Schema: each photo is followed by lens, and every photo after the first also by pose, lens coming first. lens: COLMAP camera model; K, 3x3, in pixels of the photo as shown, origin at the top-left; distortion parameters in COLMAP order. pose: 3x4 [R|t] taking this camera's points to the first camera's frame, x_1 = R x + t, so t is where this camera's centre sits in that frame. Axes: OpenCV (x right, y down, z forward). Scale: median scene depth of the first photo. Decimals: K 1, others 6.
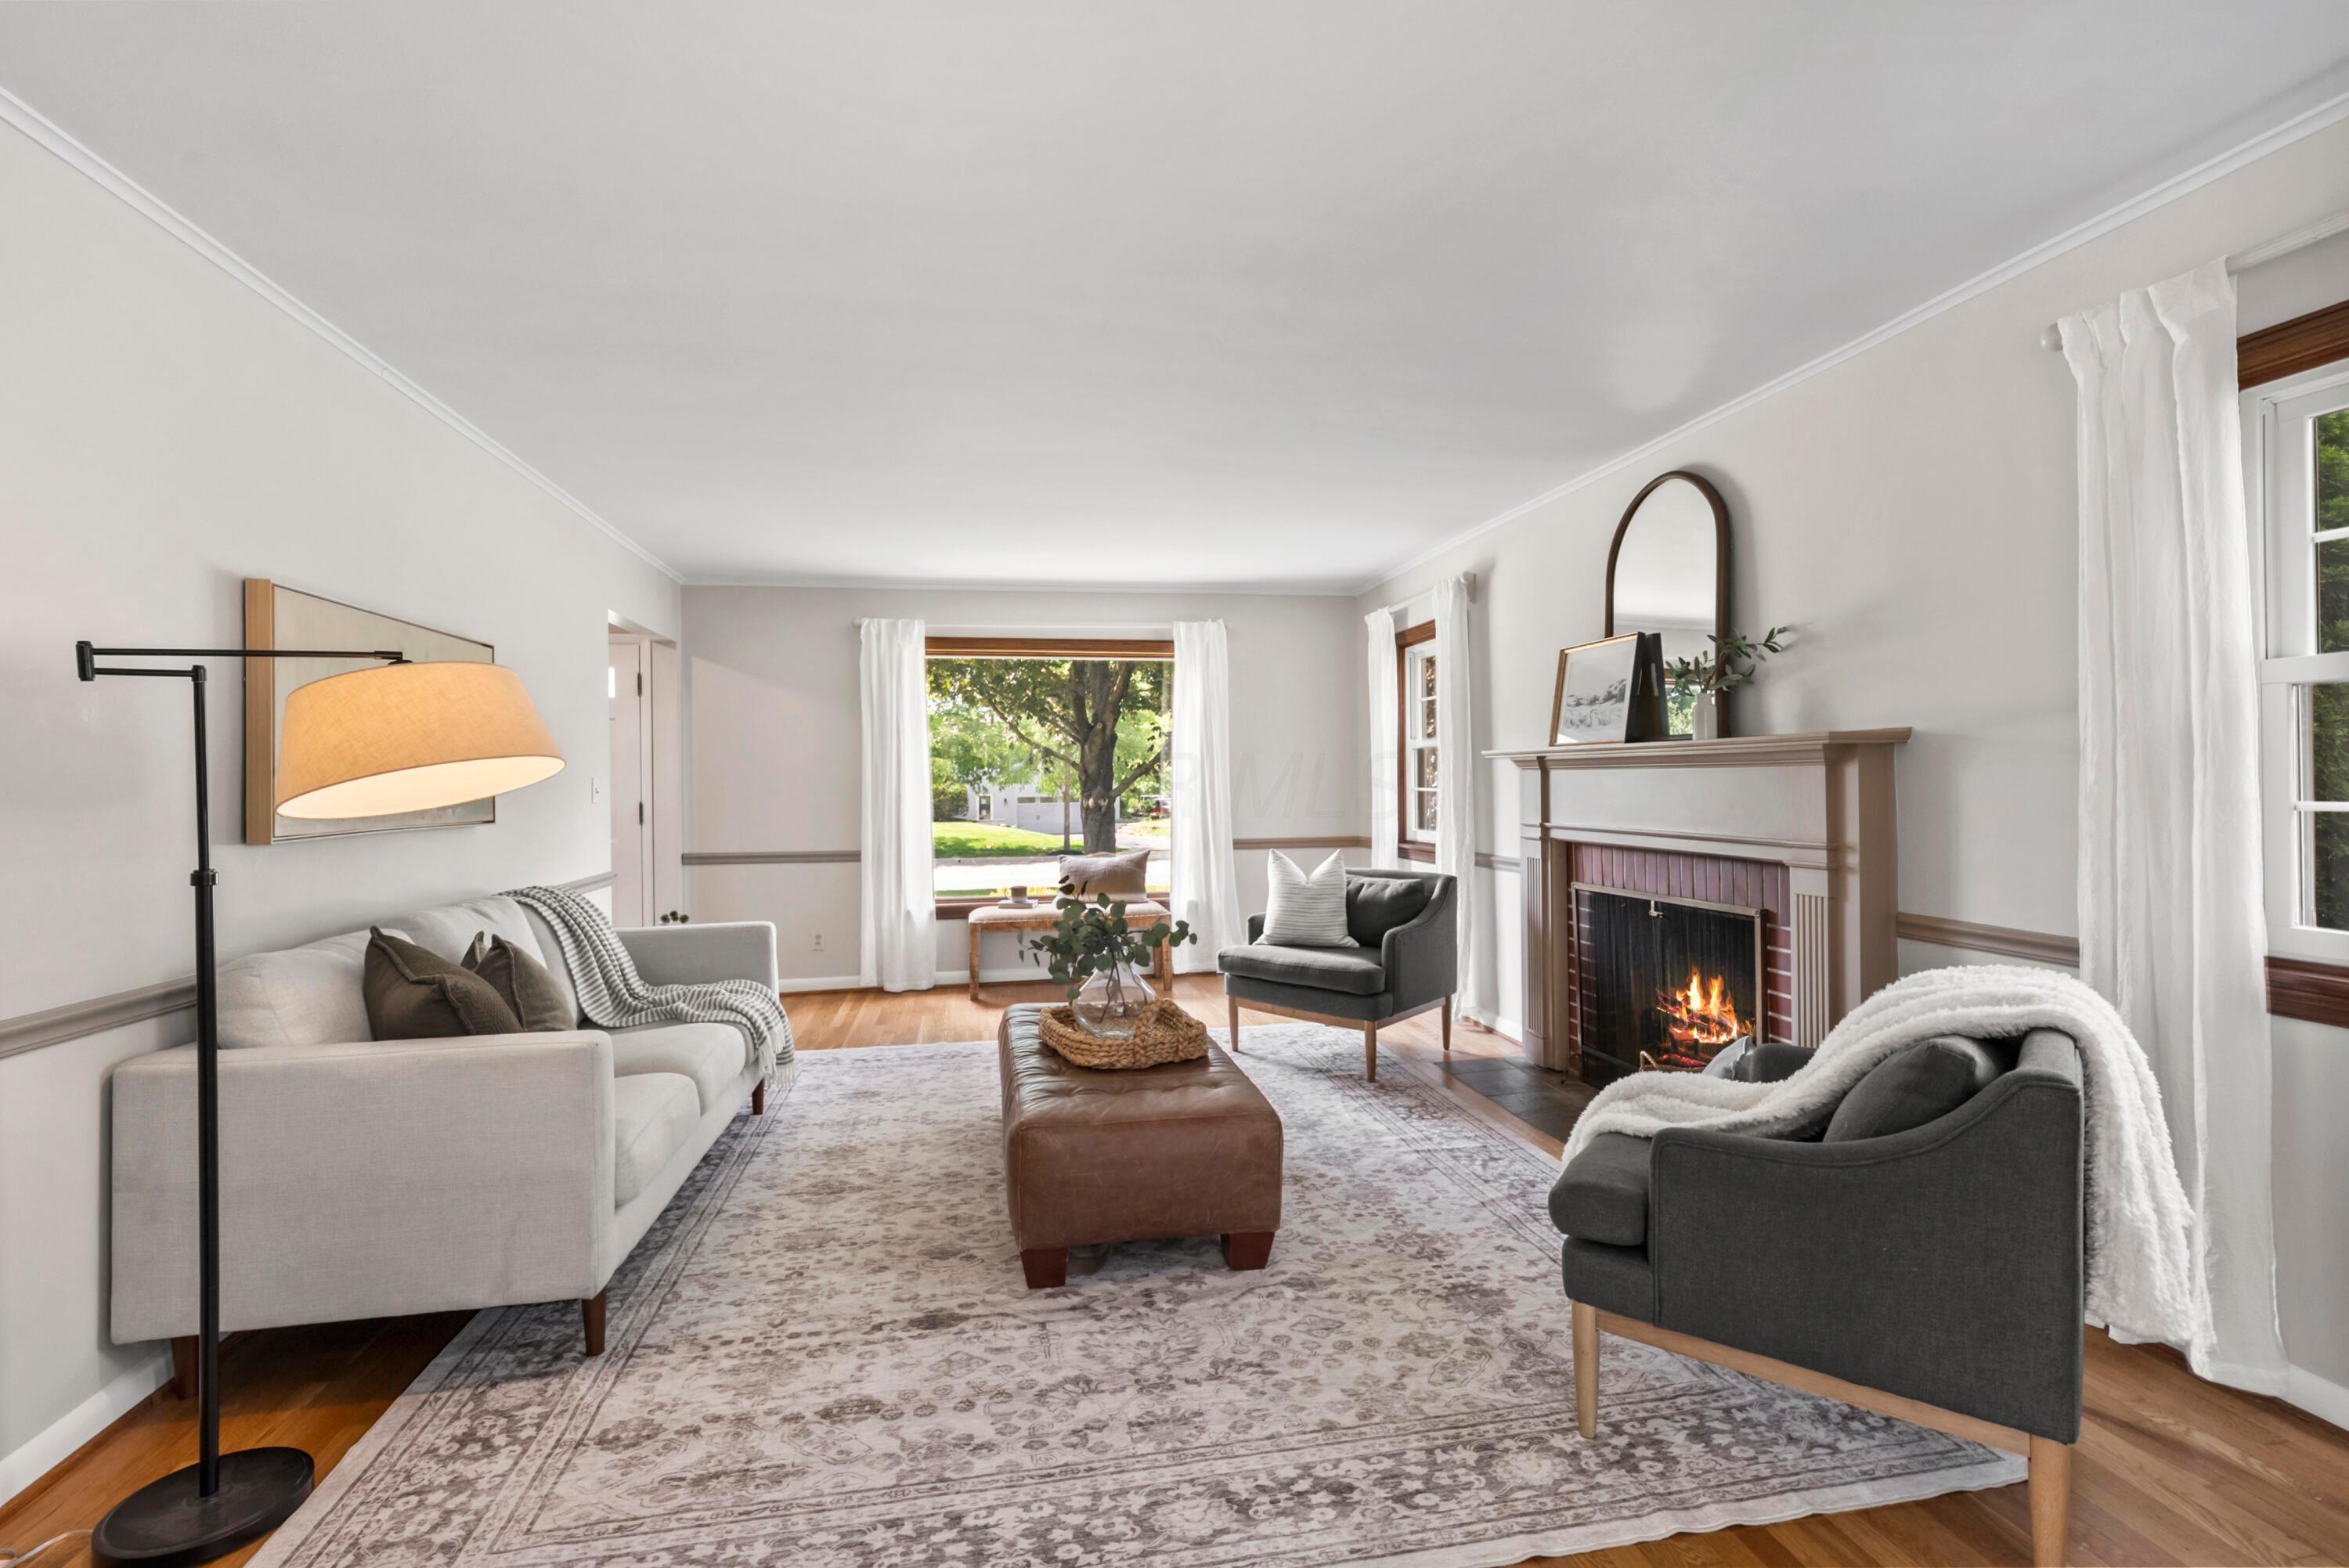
lens RADIAL K [[1097.7, 0, 1164.0], [0, 1097.7, 768.9], [0, 0, 1]] dist [0.002049, 0.000711]
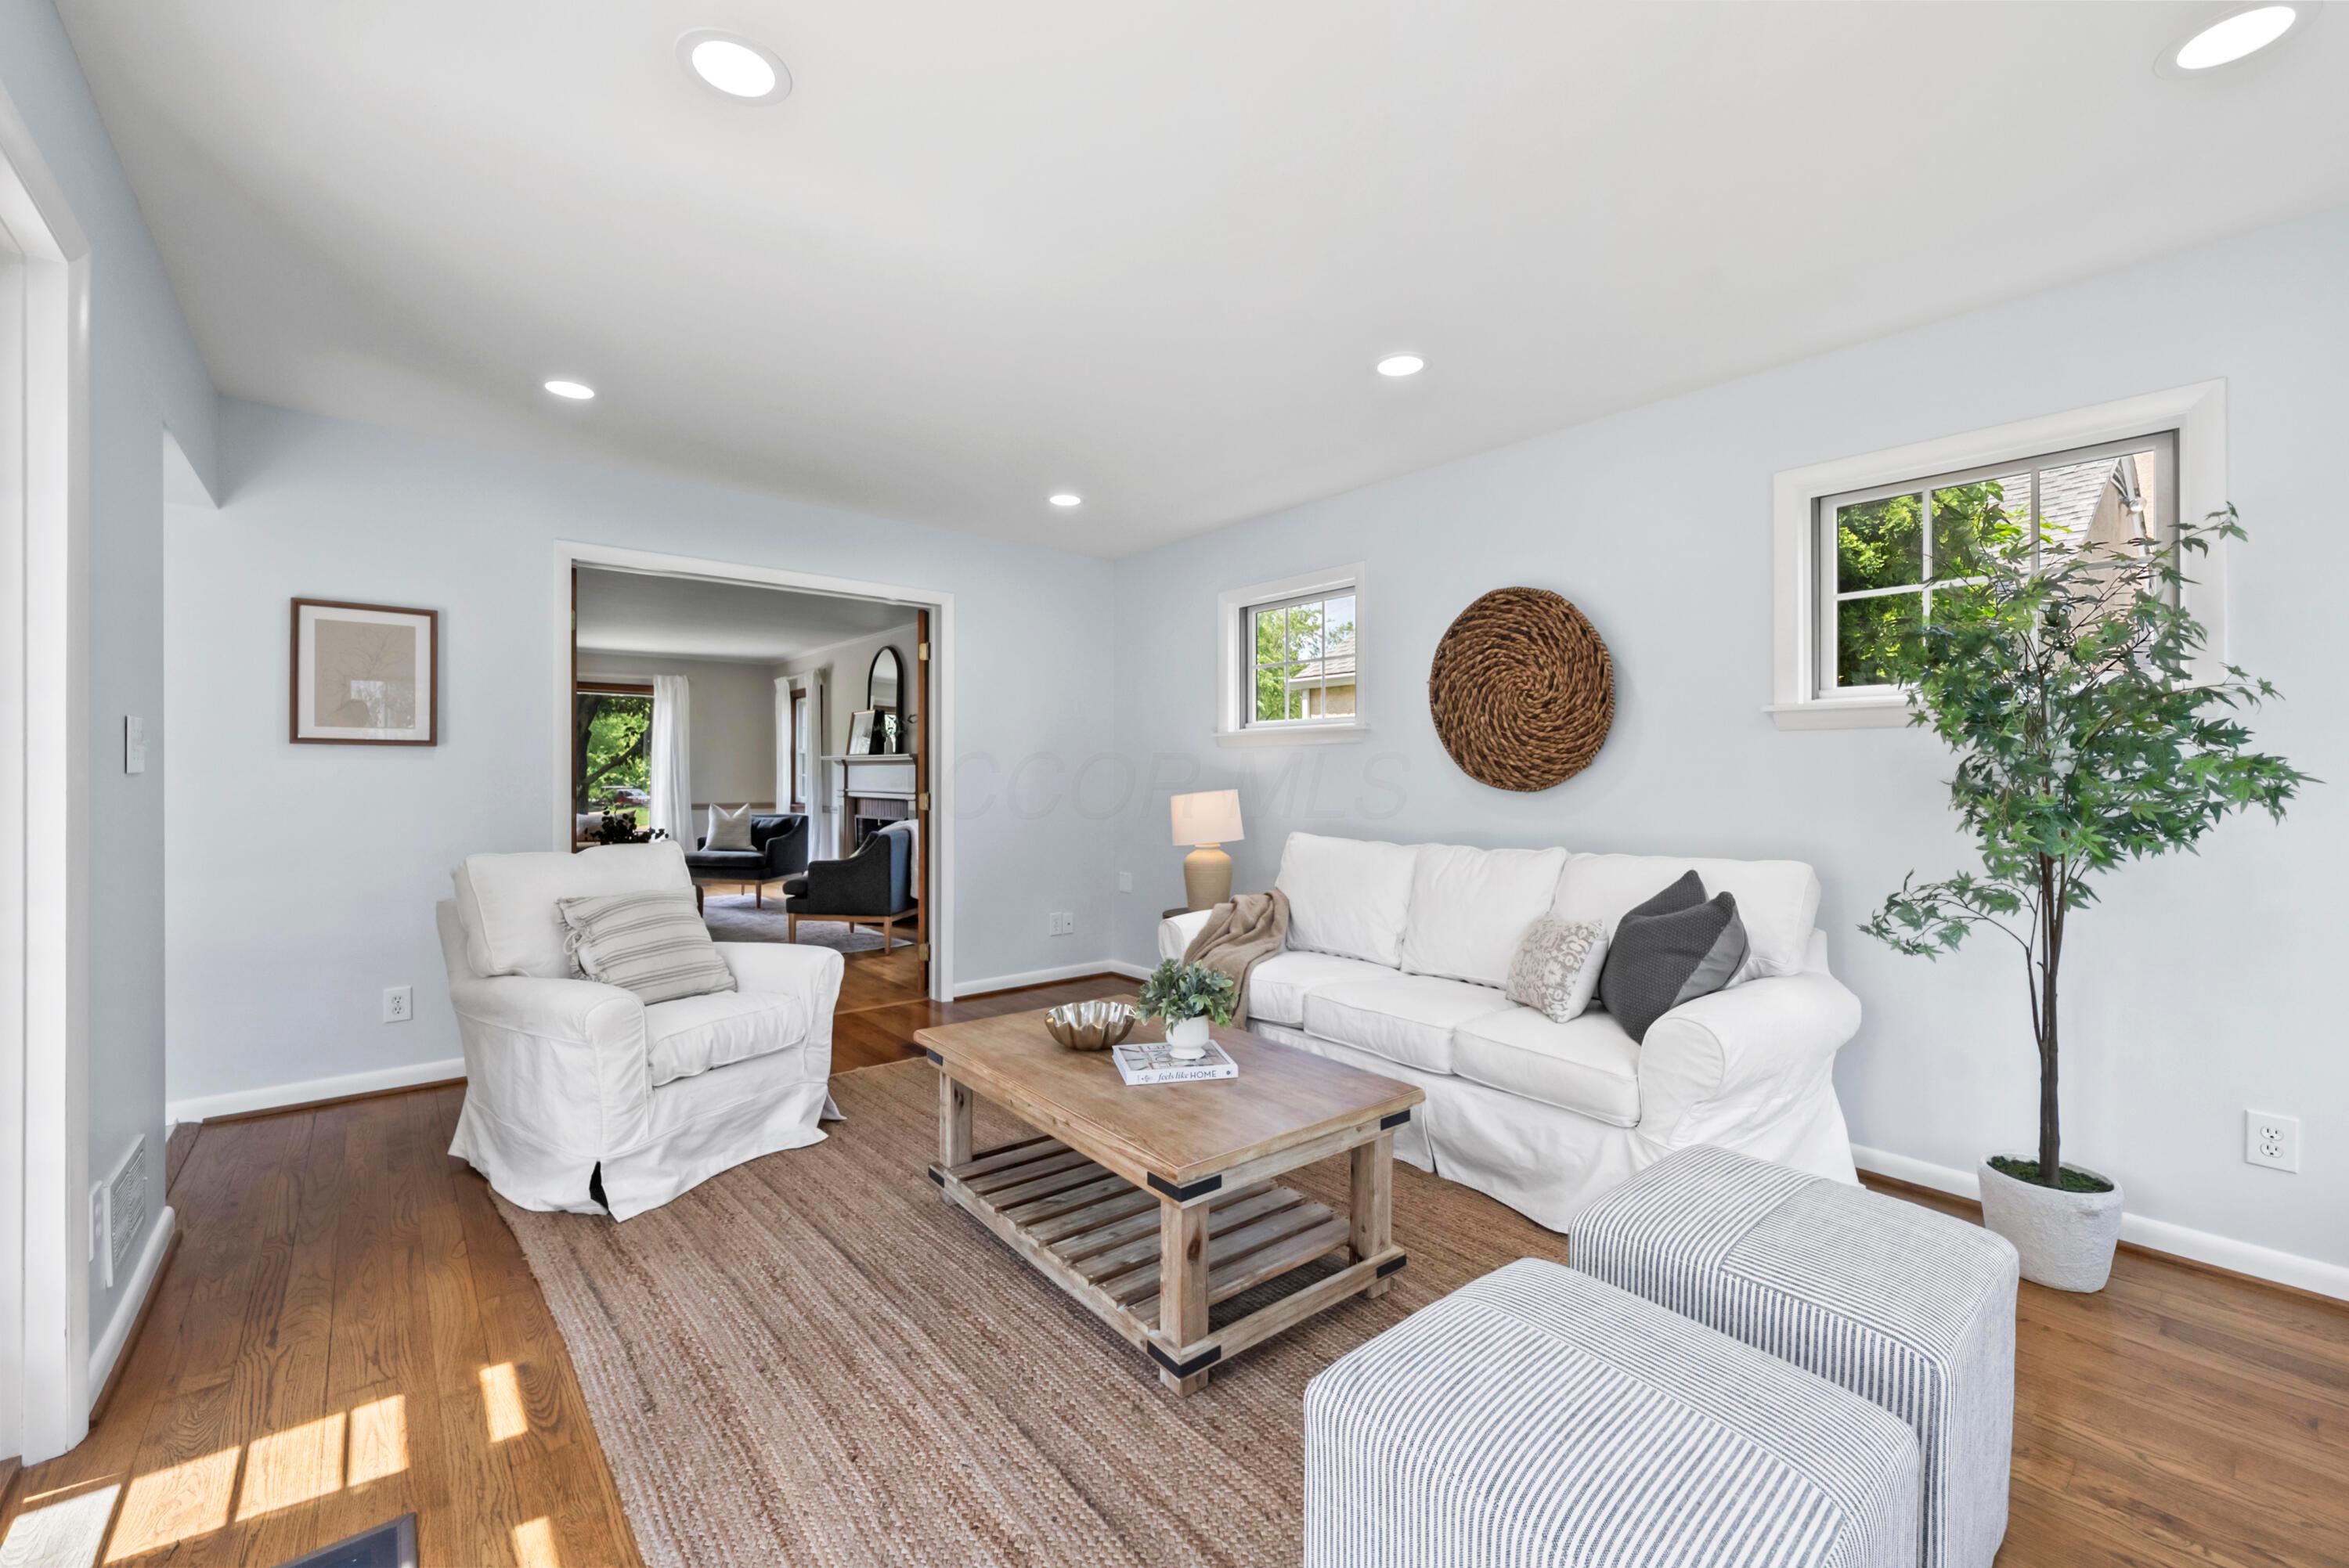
lens RADIAL K [[960.5, 0, 1169.6], [0, 960.5, 777.6], [0, 0, 1]] dist [-0.000053, -0.000036]
pose [[0.871889, 0.009025, 0.489621, -0.033714], [-0.014467, 0.999868, 0.007330, 0.002068], [-0.489490, -0.013474, 0.871905, -1.040682]]
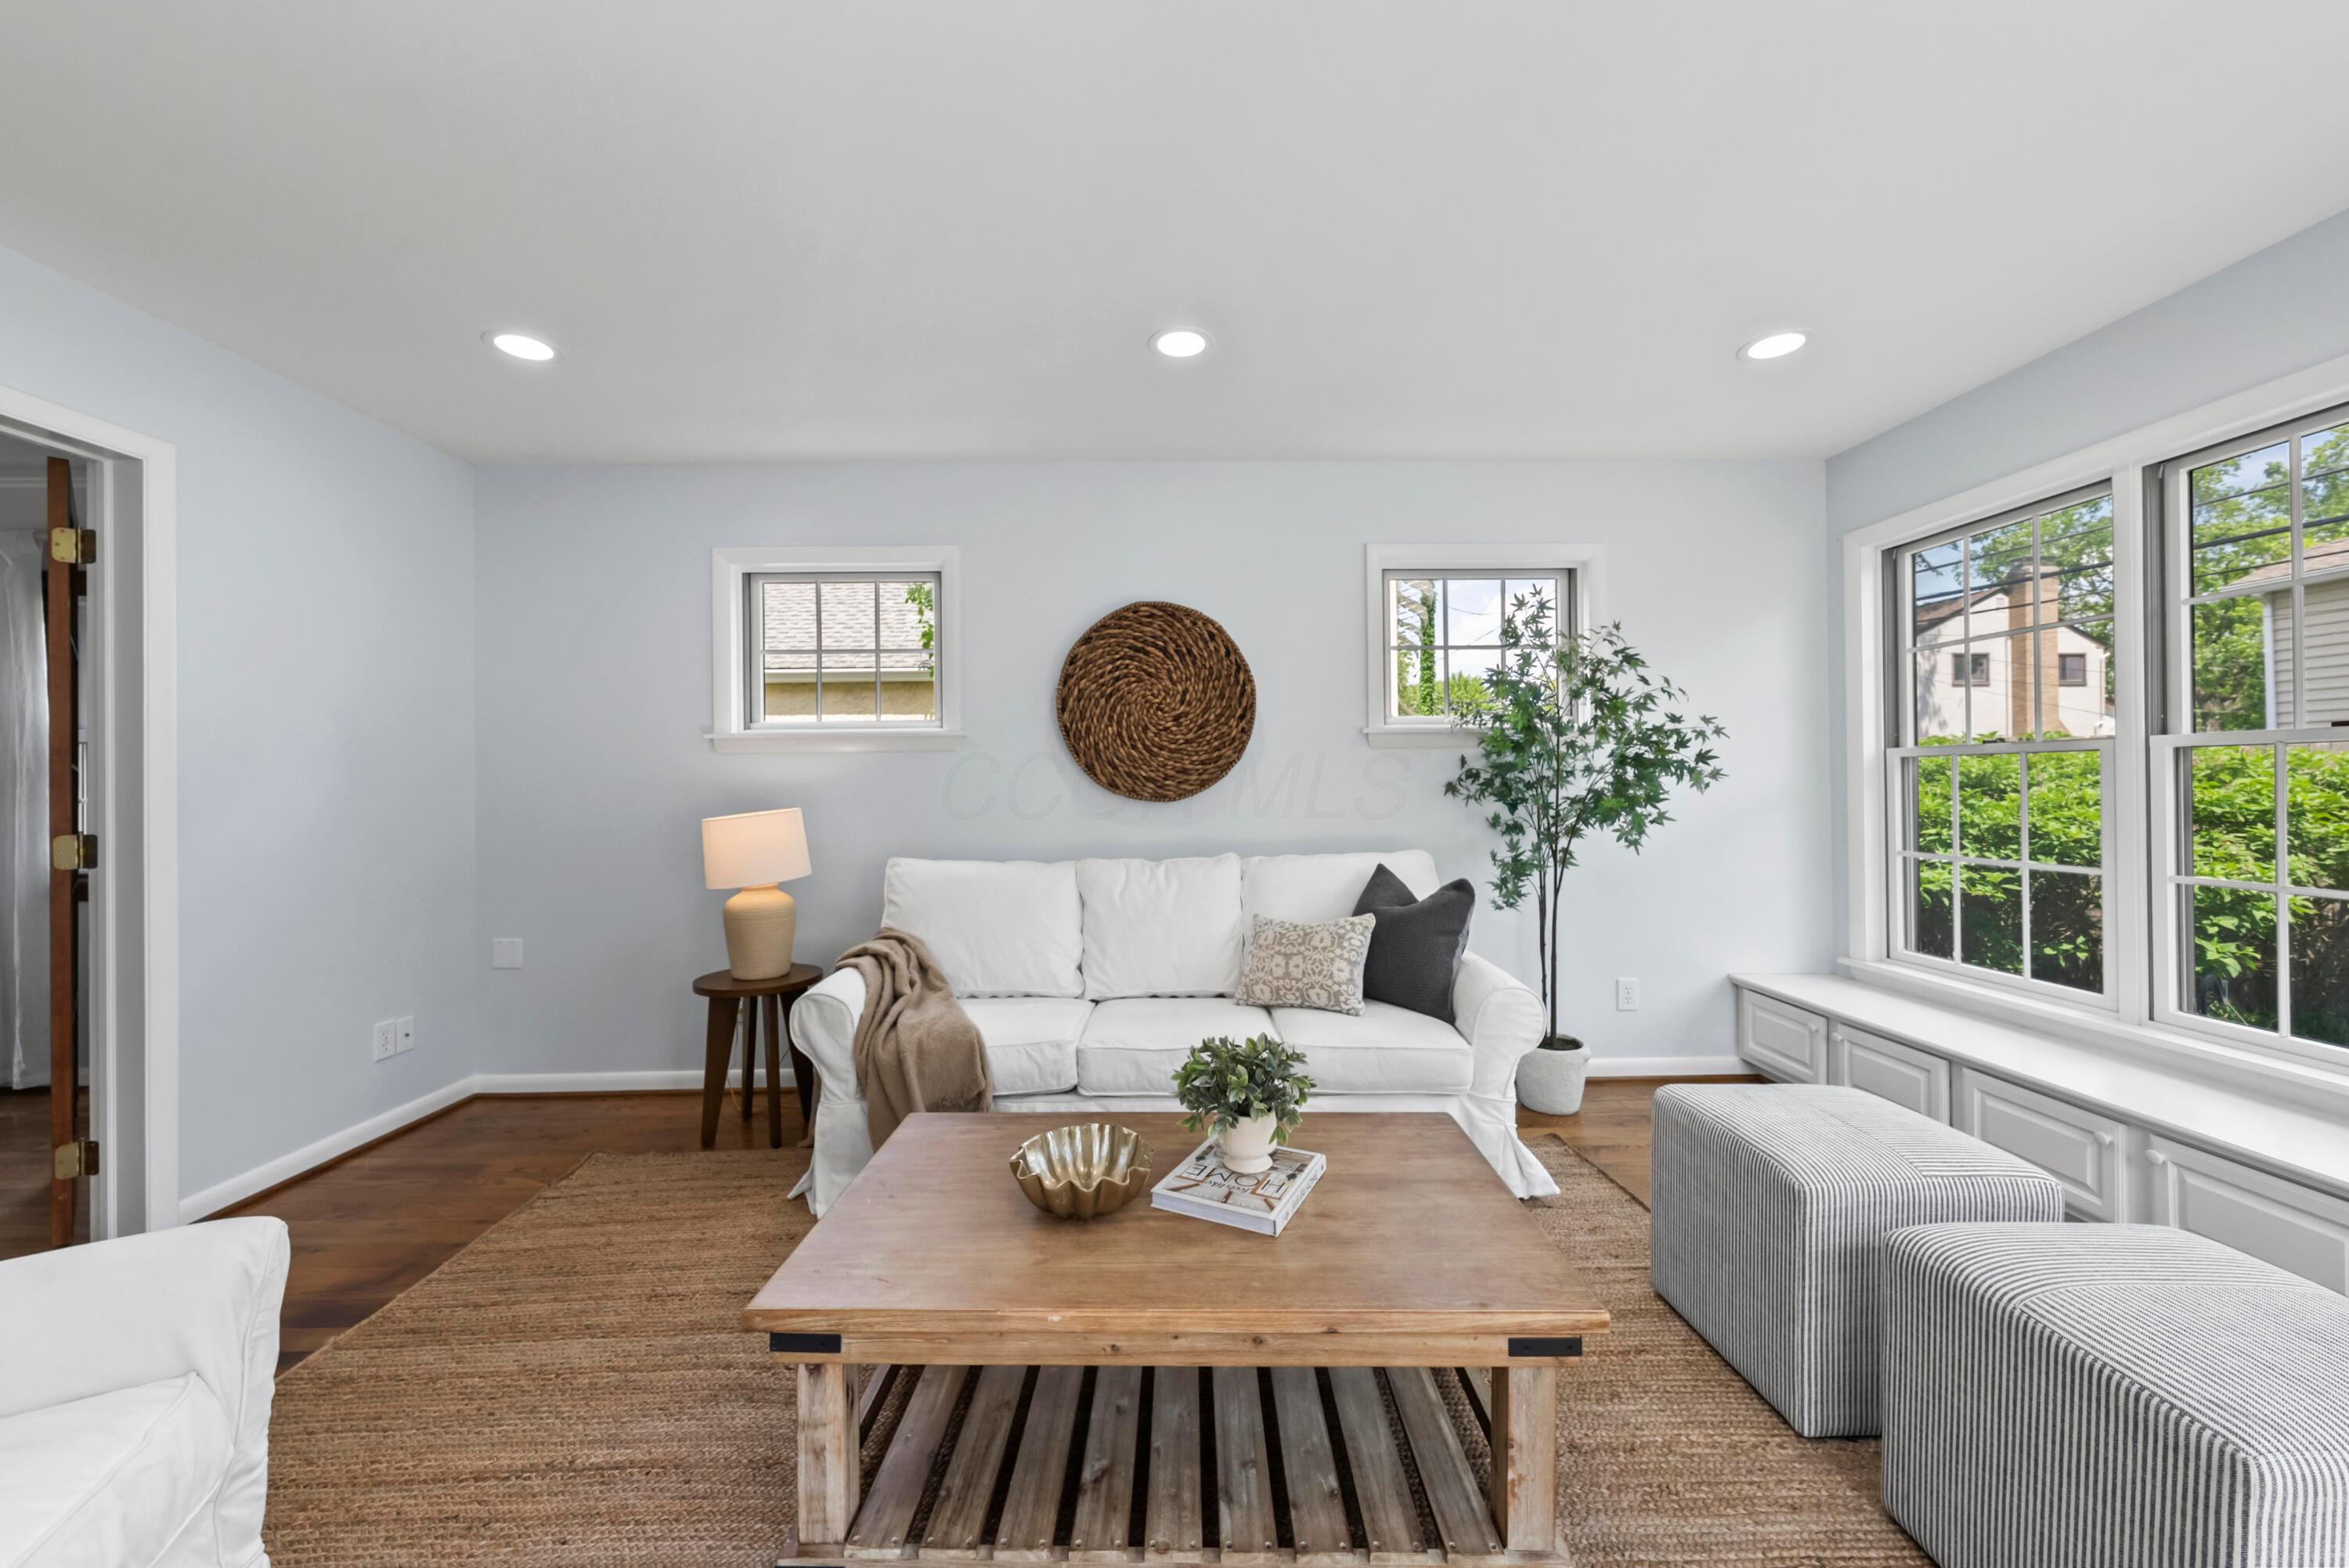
lens RADIAL K [[871.9, 0, 1174.5], [0, 871.9, 784.0], [0, 0, 1]] dist [-0.001180, 0.000116]
pose [[0.163703, 0.007147, 0.986484, -0.123999], [-0.002122, 0.999974, -0.006893, 0.005478], [-0.986507, -0.000965, 0.163714, -0.608628]]
